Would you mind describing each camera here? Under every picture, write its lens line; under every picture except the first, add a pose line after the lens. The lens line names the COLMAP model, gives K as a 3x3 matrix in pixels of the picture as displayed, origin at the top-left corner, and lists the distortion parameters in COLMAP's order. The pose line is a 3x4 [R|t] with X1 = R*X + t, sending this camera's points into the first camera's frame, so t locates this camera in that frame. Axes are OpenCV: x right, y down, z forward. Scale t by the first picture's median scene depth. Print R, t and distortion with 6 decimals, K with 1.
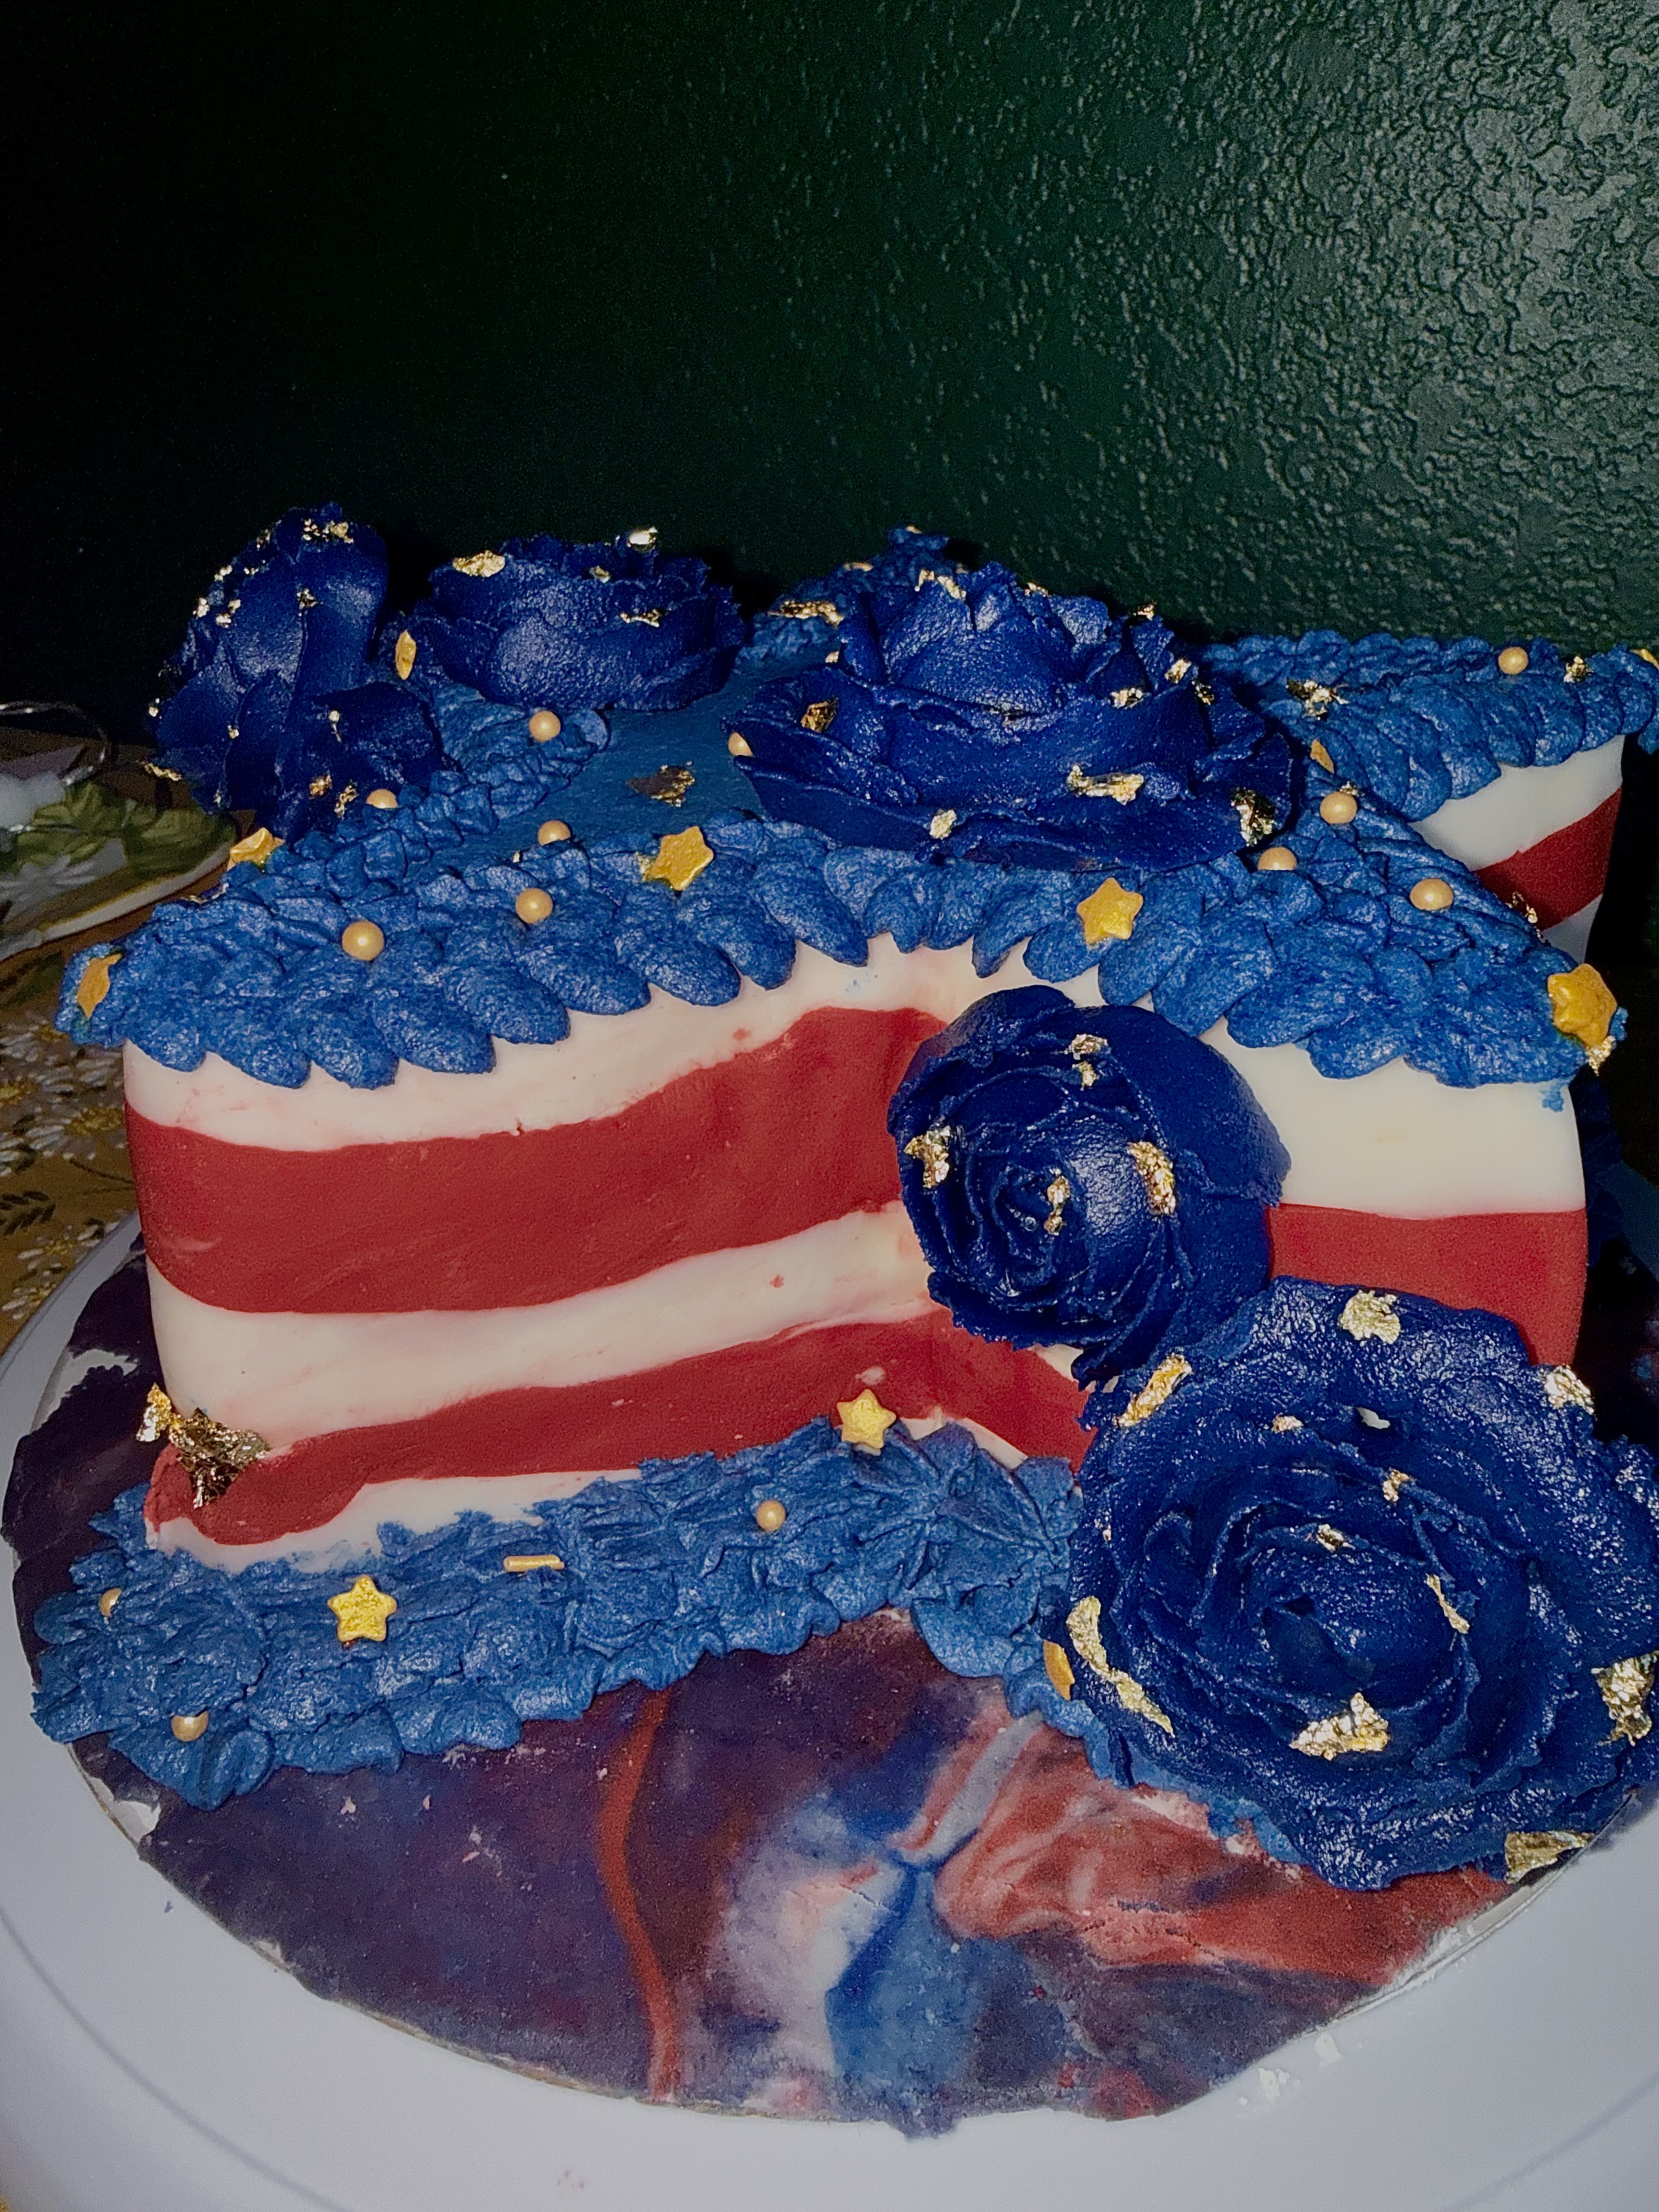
lens RADIAL K [[1598.4, 0, 833.1], [0, 1598.4, 983.2], [0, 0, 1]] dist [-0.011571, 0.002442]
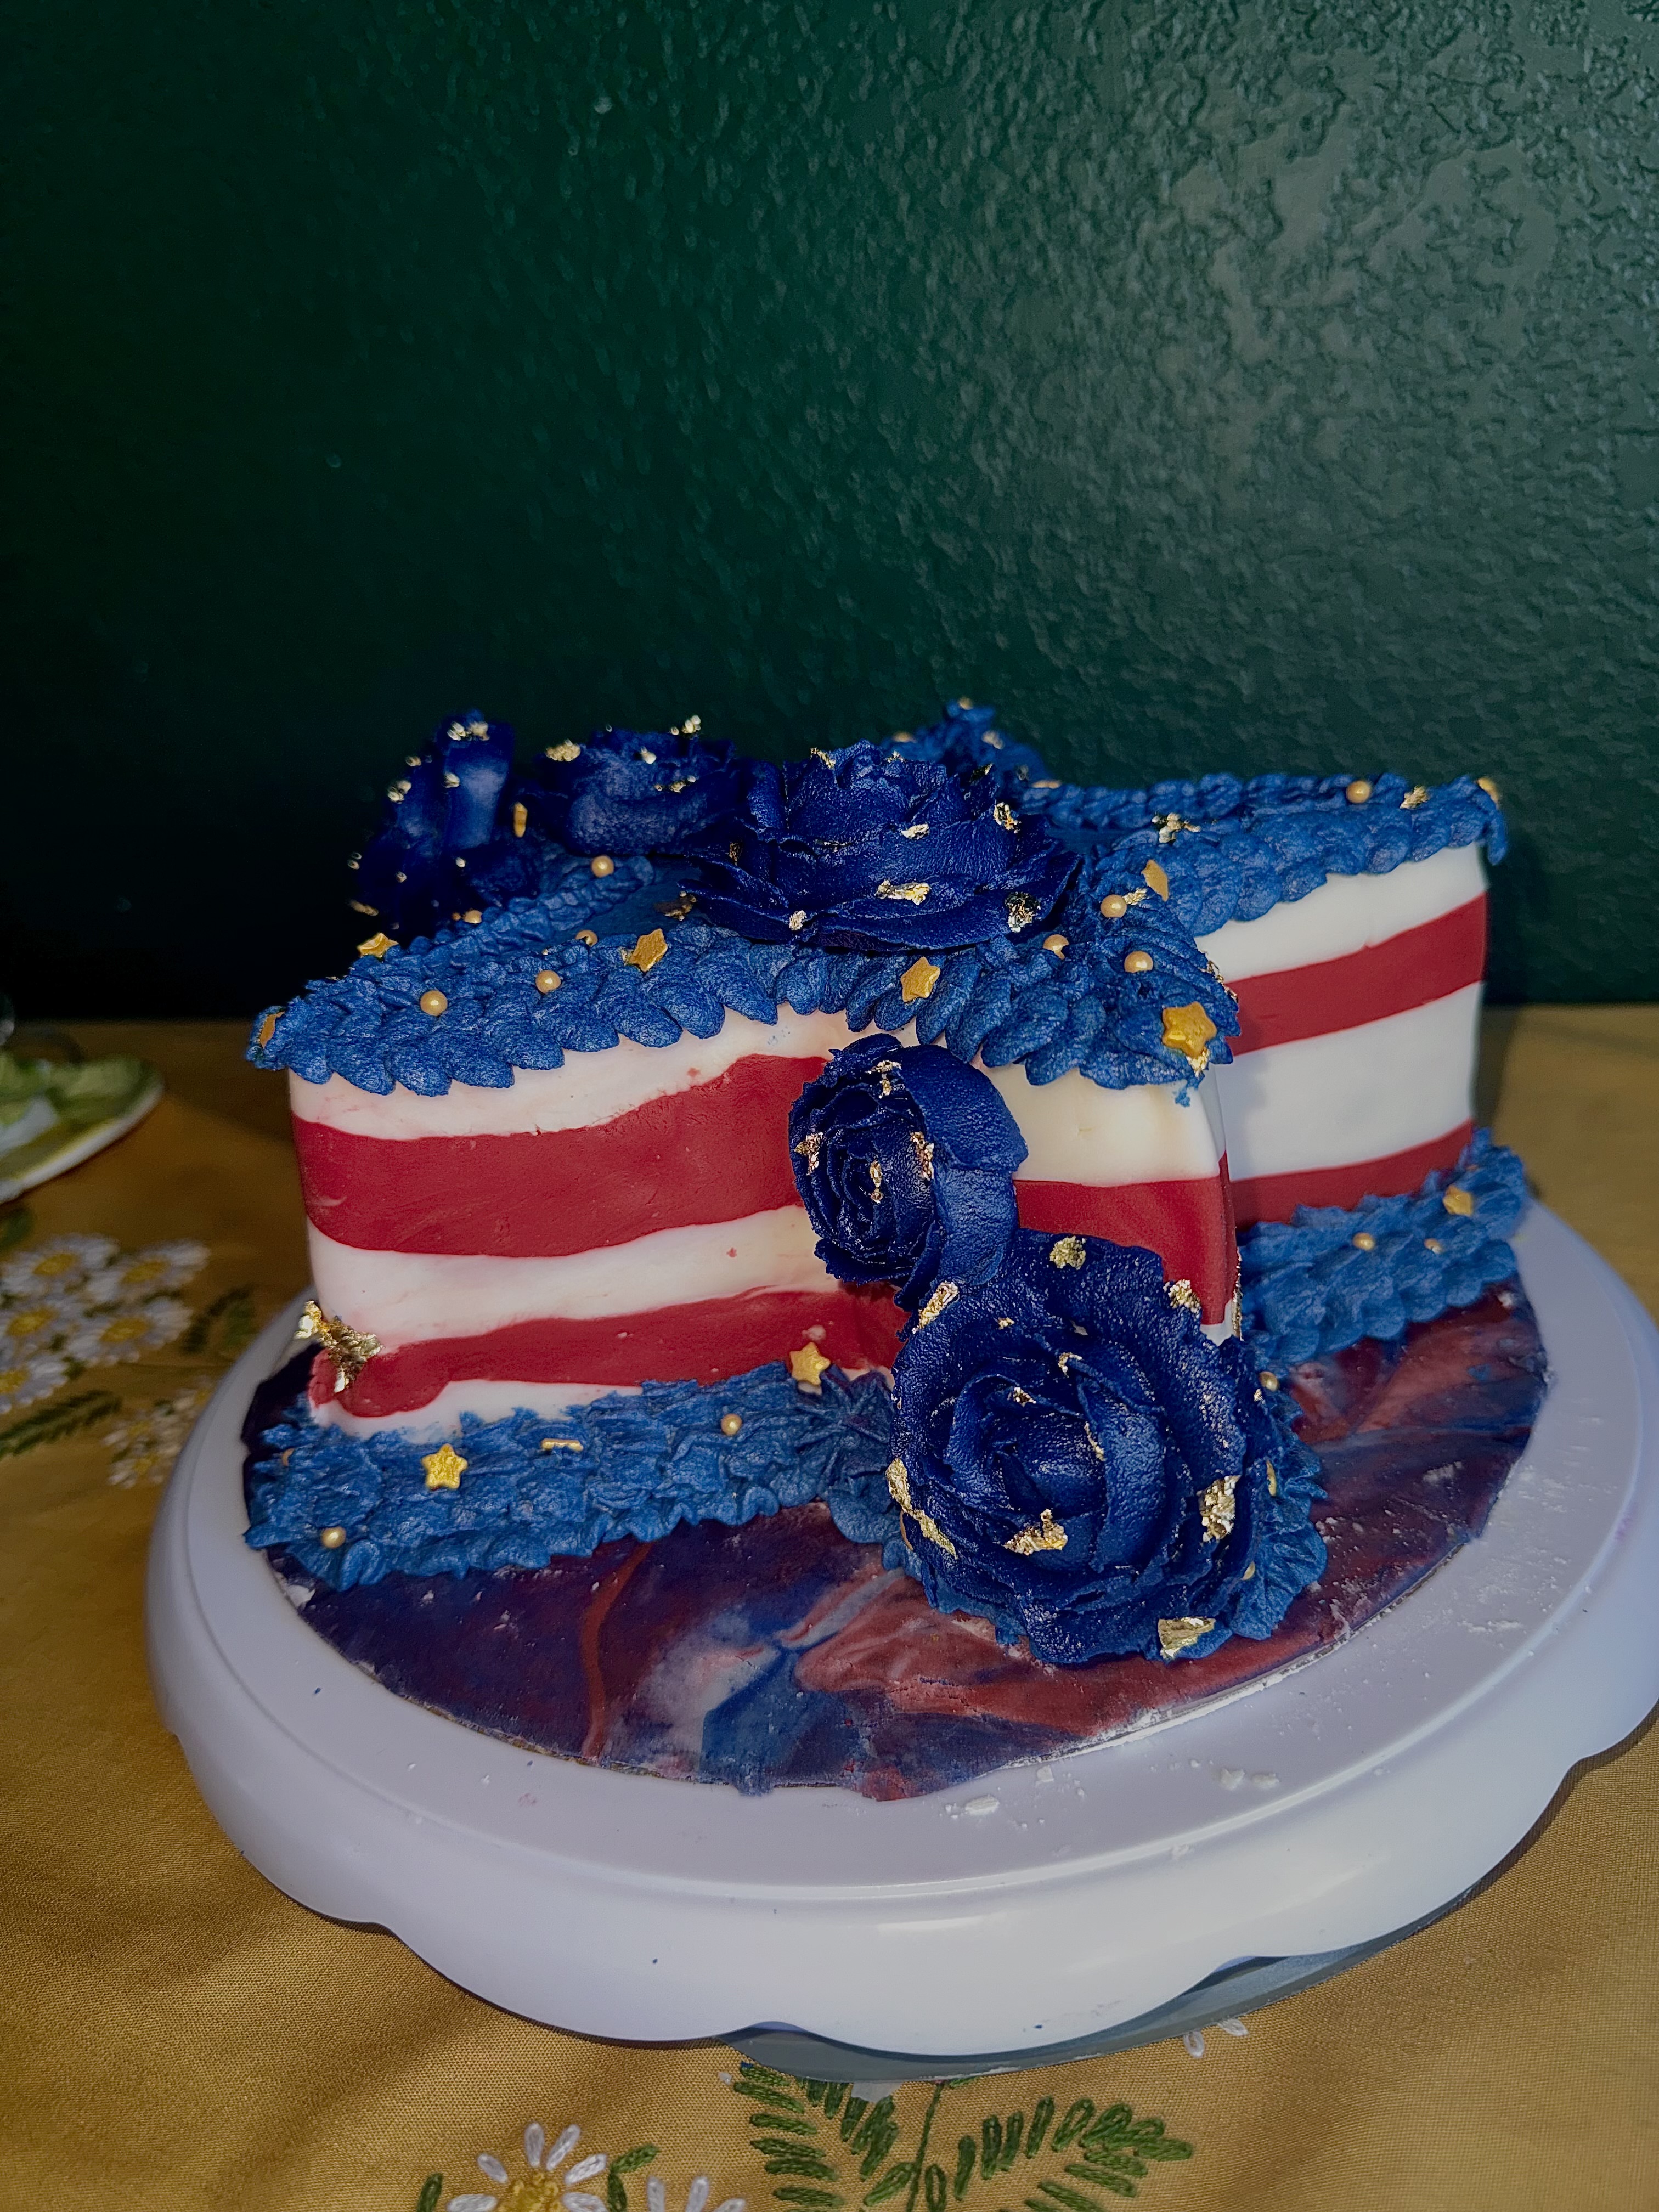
lens RADIAL K [[1658.3, 0, 829.5], [0, 1658.3, 1106.0], [0, 0, 1]] dist [0.143574, -0.505442]
pose [[0.977486, 0.001878, -0.210993, 0.395441], [-0.008078, 0.999560, -0.028527, 0.108653], [0.210846, 0.029589, 0.977071, -0.461631]]
